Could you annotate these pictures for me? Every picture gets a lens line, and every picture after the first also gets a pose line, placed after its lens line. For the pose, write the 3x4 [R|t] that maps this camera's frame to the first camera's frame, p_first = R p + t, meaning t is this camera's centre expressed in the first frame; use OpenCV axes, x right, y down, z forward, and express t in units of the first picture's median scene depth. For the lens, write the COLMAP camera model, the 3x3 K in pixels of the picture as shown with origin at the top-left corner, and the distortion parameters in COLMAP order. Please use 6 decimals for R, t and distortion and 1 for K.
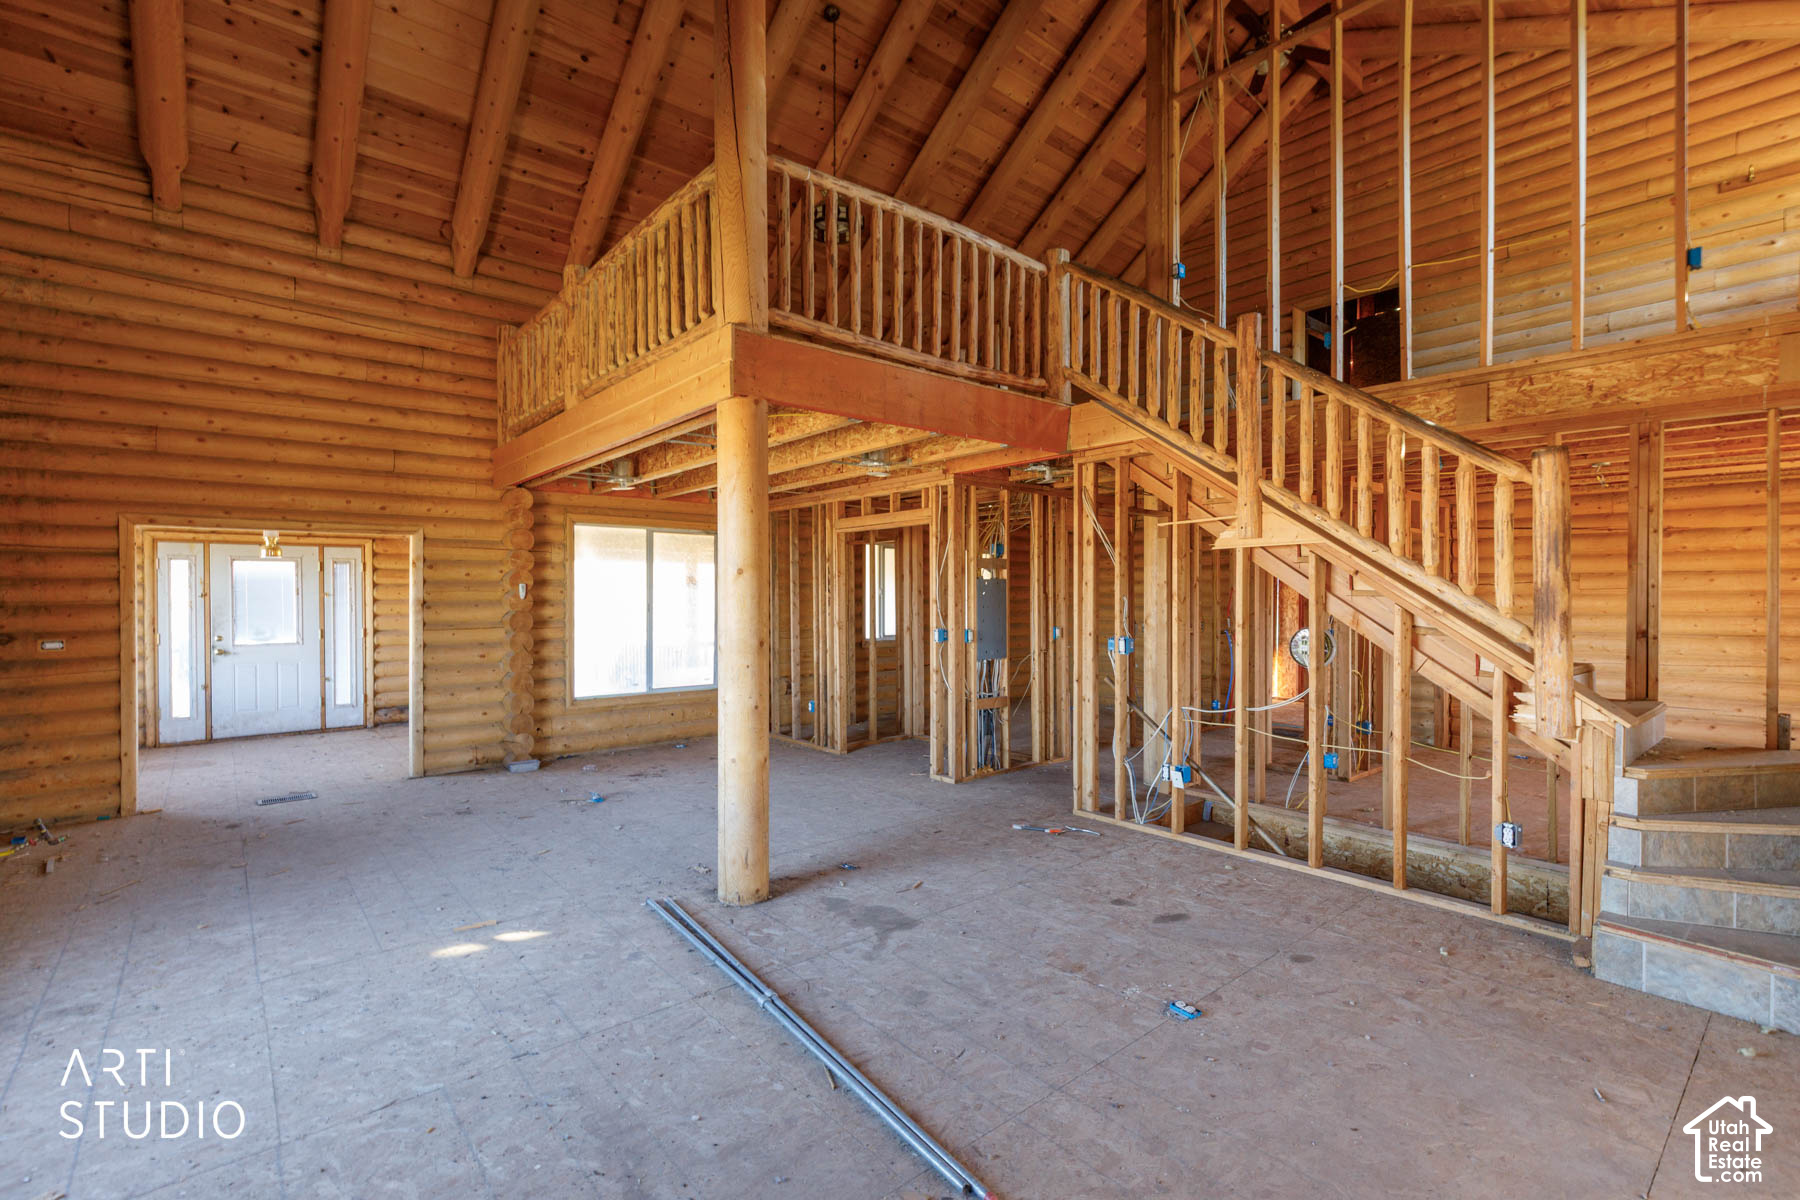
lens RADIAL K [[813.3, 0, 900.0], [0, 813.3, 600.0], [0, 0, 1]] dist [0.014036, -0.000015]
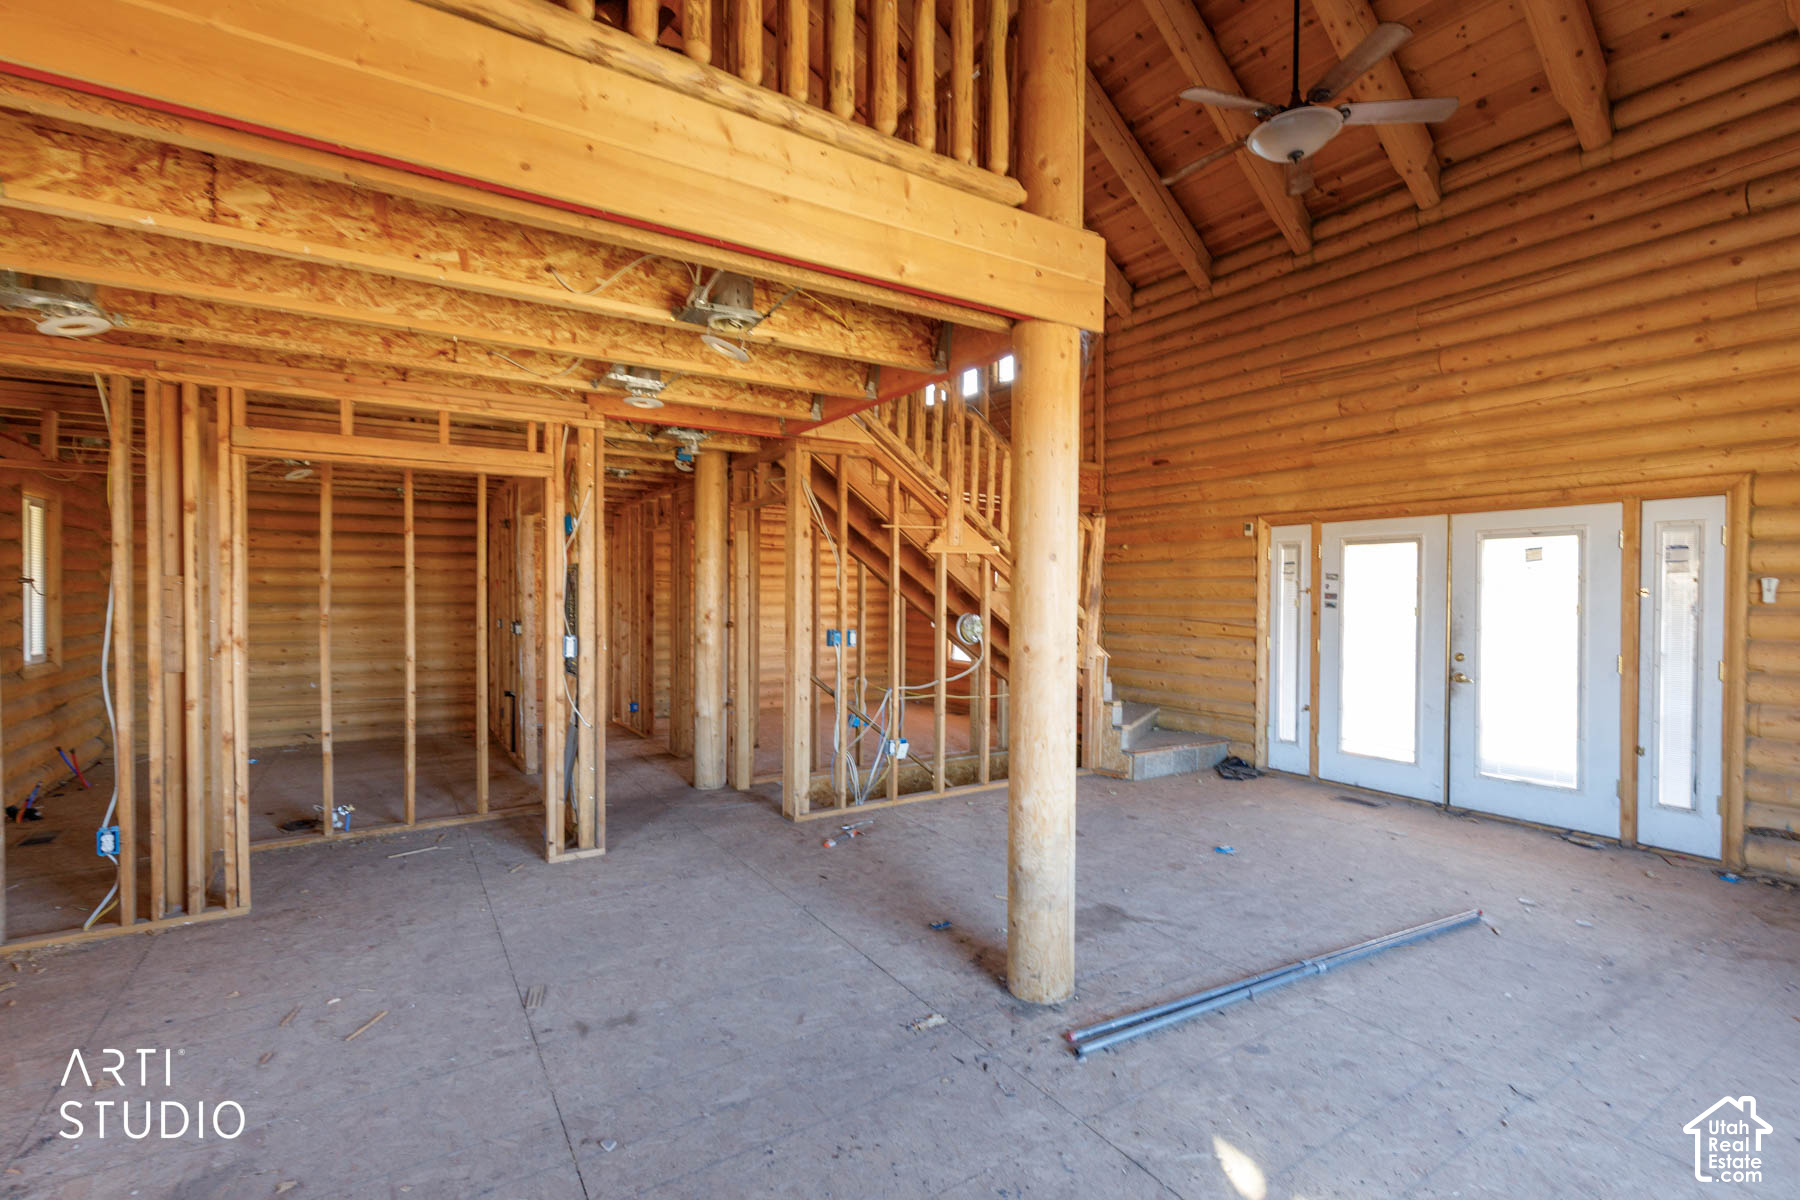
lens RADIAL K [[813.3, 0, 900.0], [0, 813.3, 600.0], [0, 0, 1]] dist [0.014036, -0.000015]
pose [[0.125126, -0.005915, 0.992123, -0.954654], [-0.000066, 0.999982, 0.005971, 0.001532], [-0.992141, -0.000812, 0.125124, 1.036998]]
